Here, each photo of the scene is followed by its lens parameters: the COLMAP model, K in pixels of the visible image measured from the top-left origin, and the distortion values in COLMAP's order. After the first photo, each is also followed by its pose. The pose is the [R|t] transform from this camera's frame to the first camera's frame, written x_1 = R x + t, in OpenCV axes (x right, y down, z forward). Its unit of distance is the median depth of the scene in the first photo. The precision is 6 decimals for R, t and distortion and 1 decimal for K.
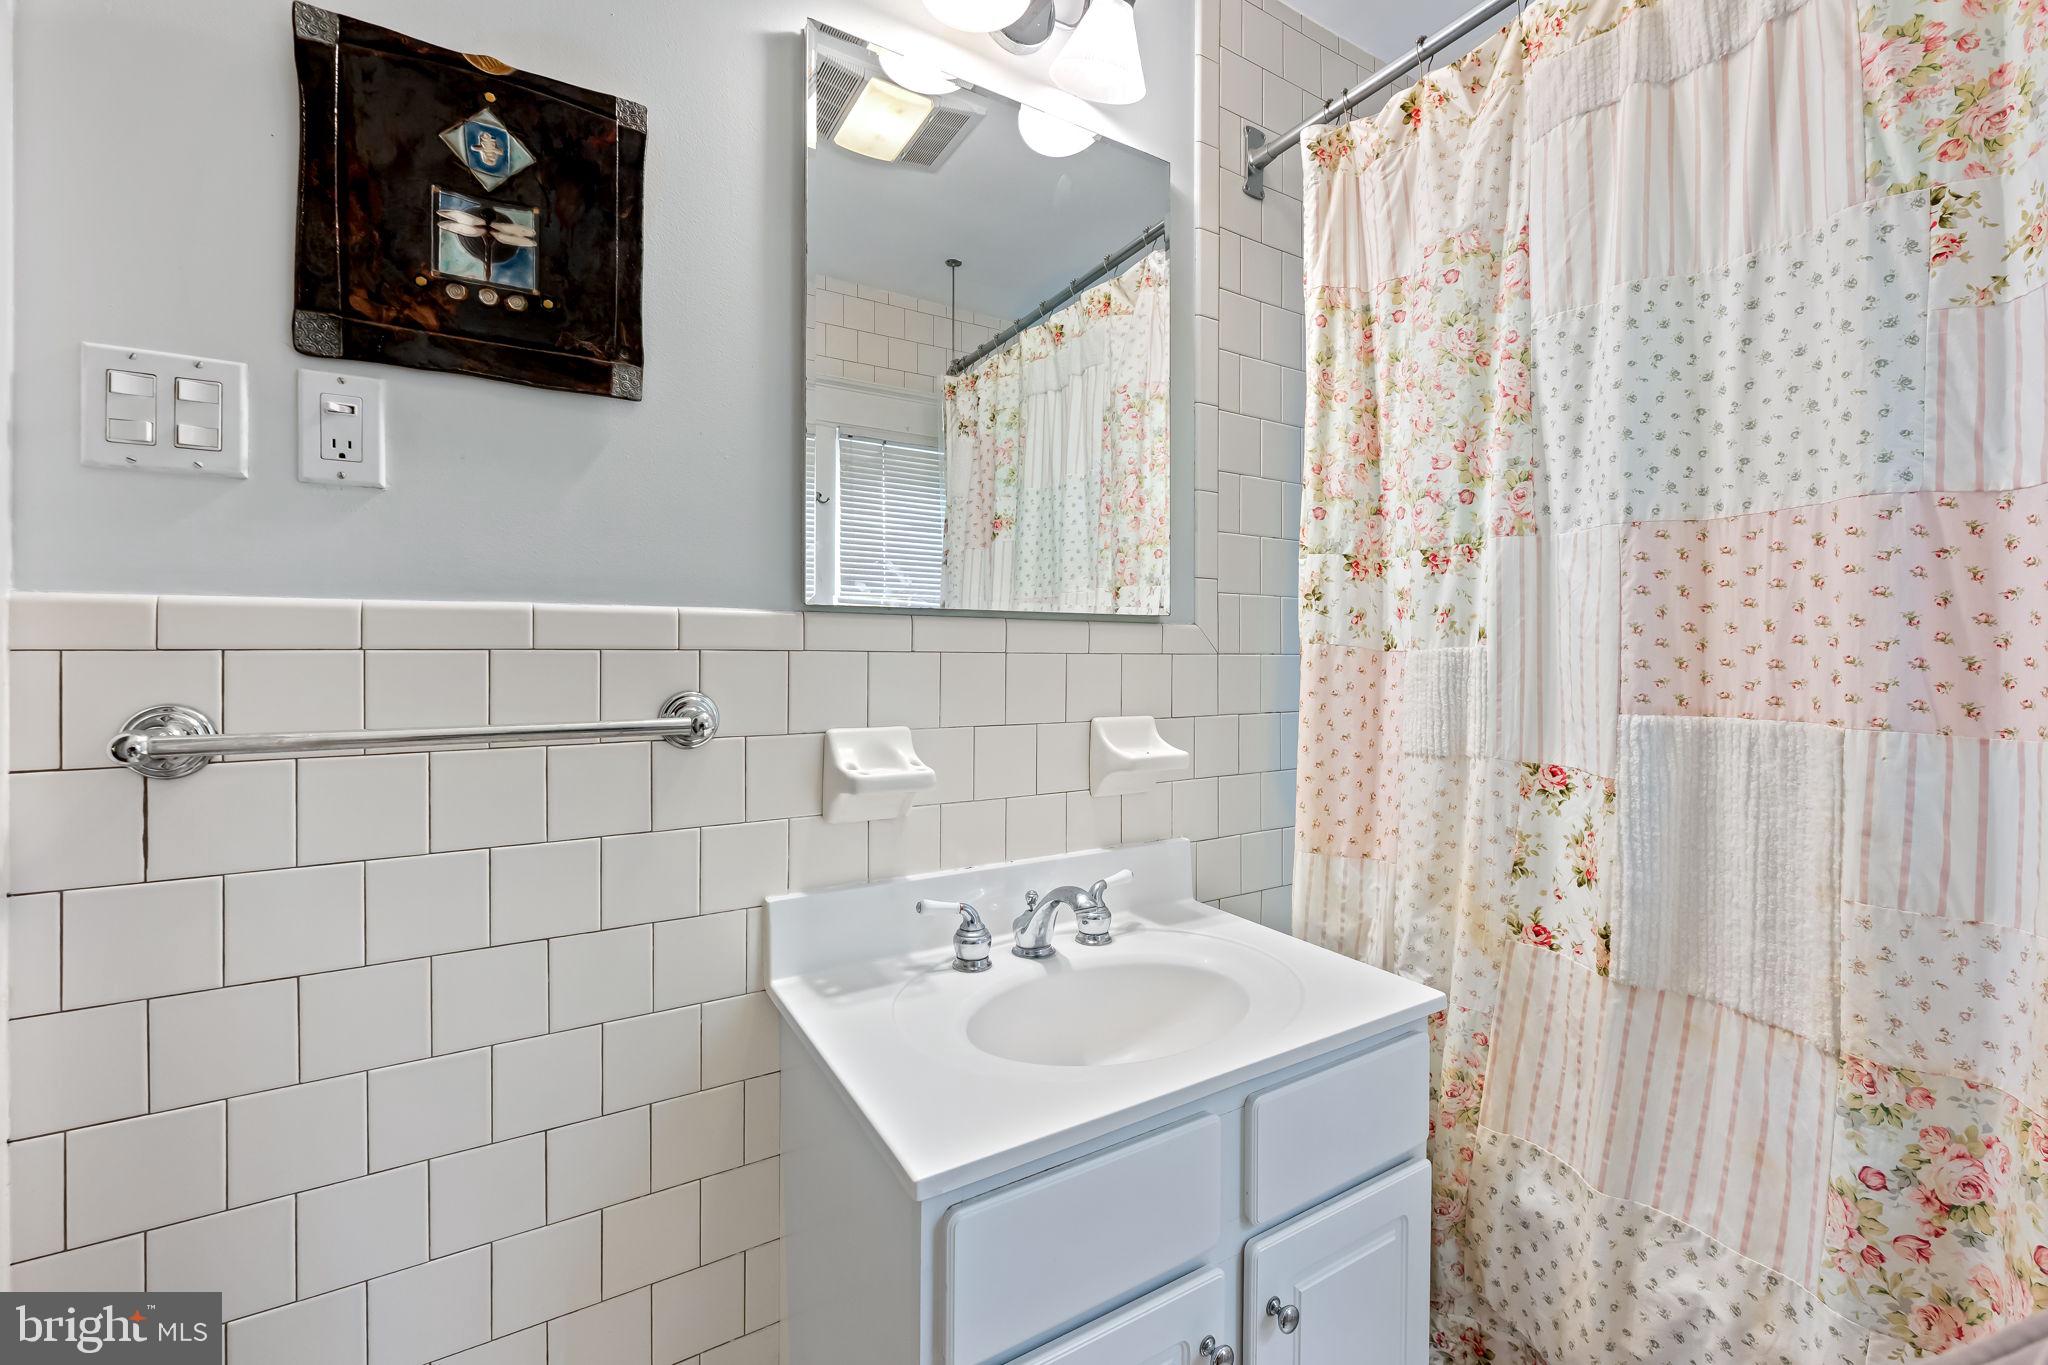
lens RADIAL K [[839.8, 0, 1038.6], [0, 839.8, 656.7], [0, 0, 1]] dist [-0.006189, 0.000457]
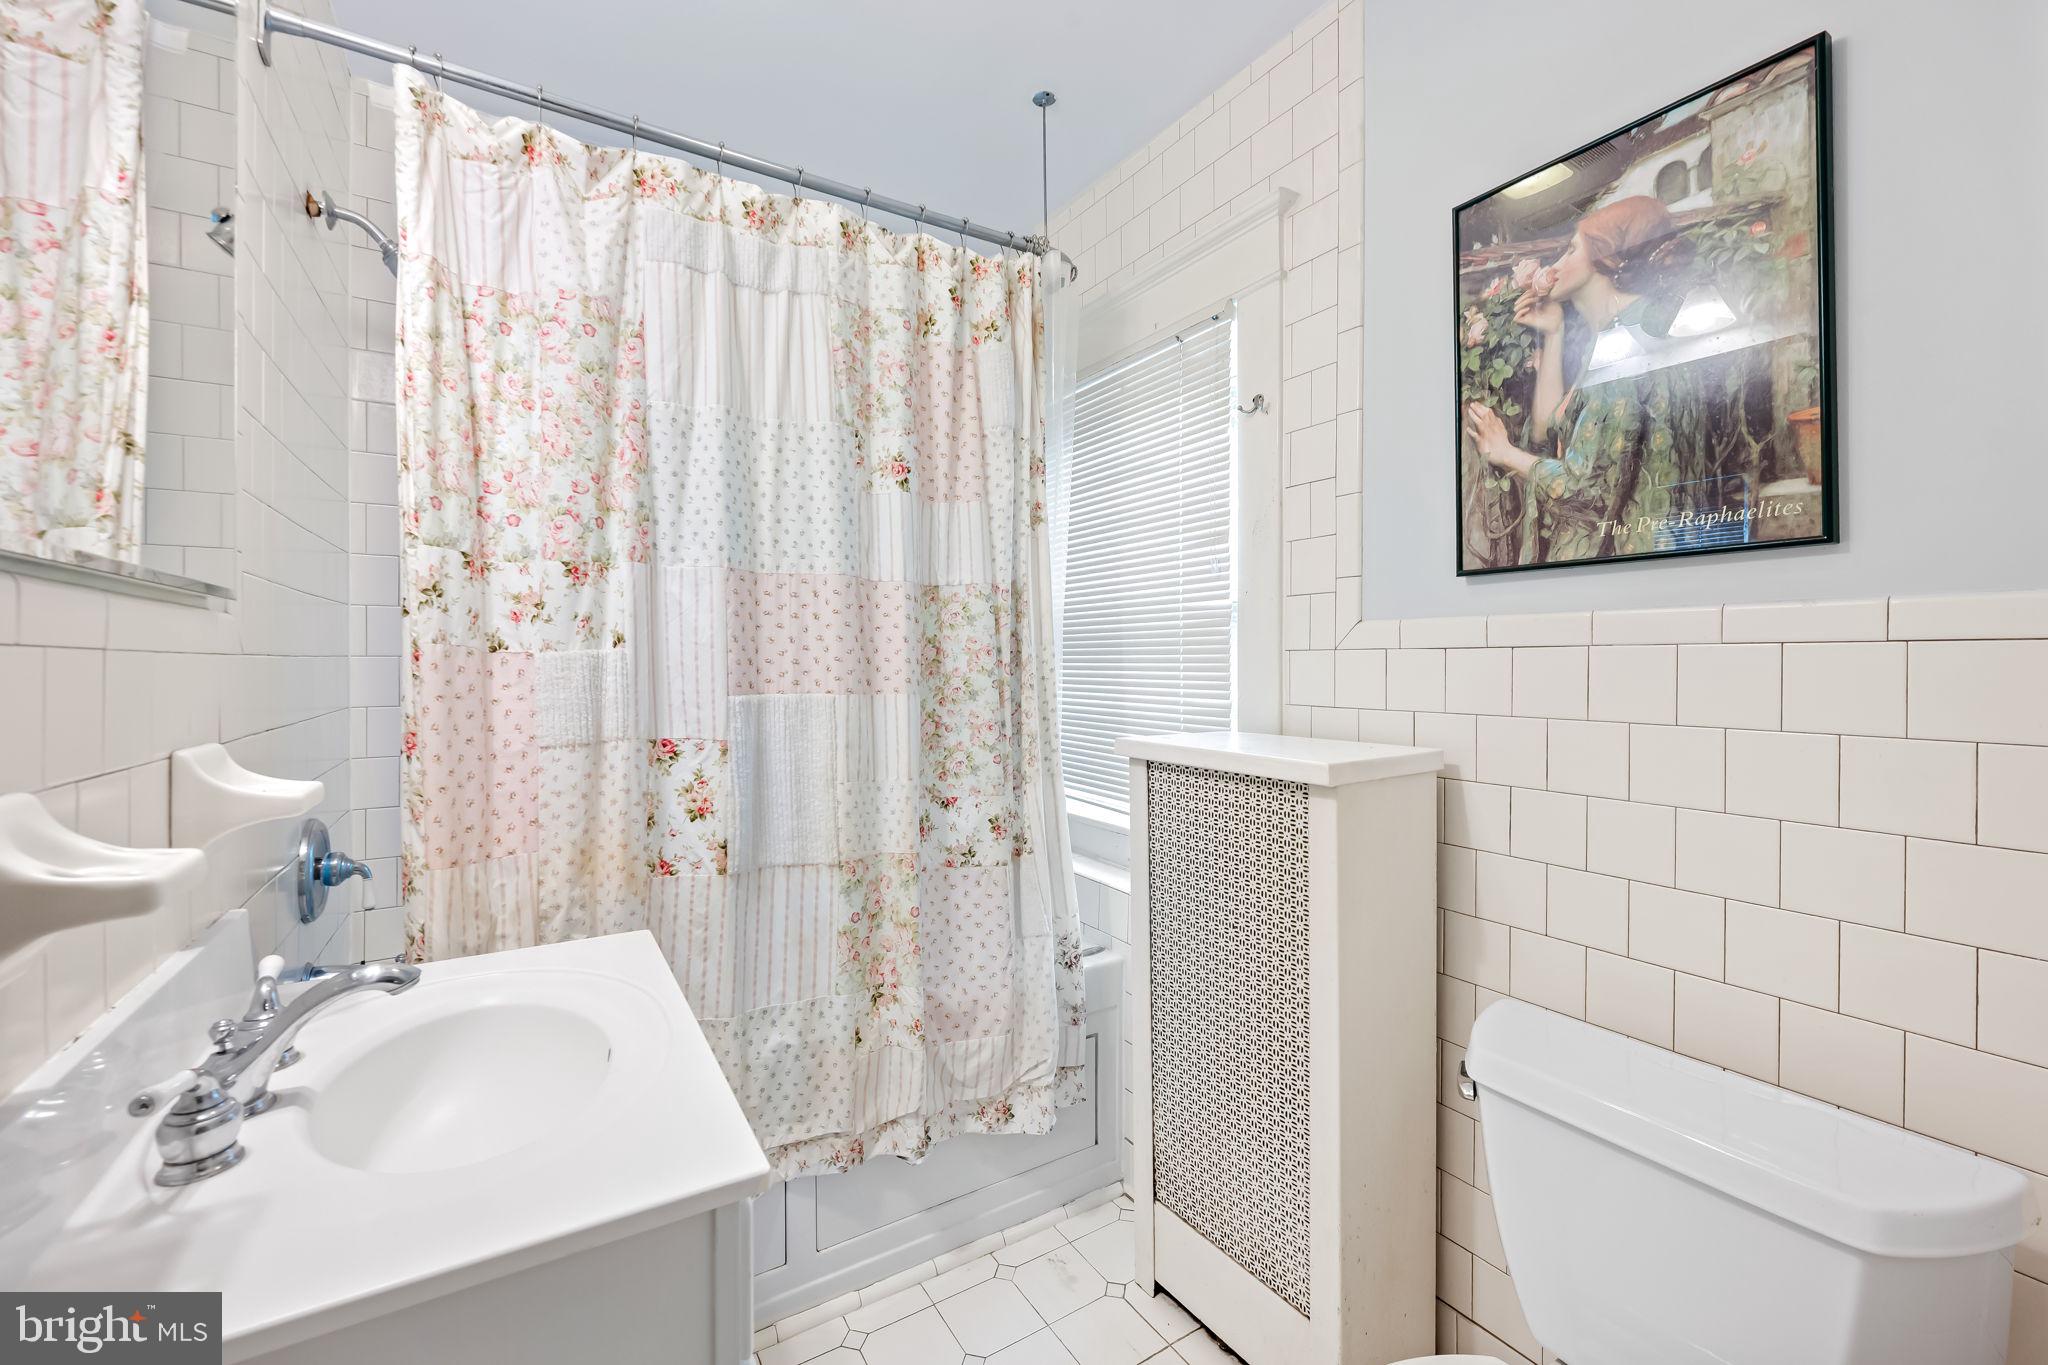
lens RADIAL K [[839.8, 0, 1026.1], [0, 839.8, 669.5], [0, 0, 1]] dist [-0.006189, 0.000457]
pose [[-0.012604, -0.011326, 0.999856, -0.723144], [0.004001, 0.999927, 0.011378, 0.005962], [-0.999913, 0.004144, -0.012558, 0.436557]]
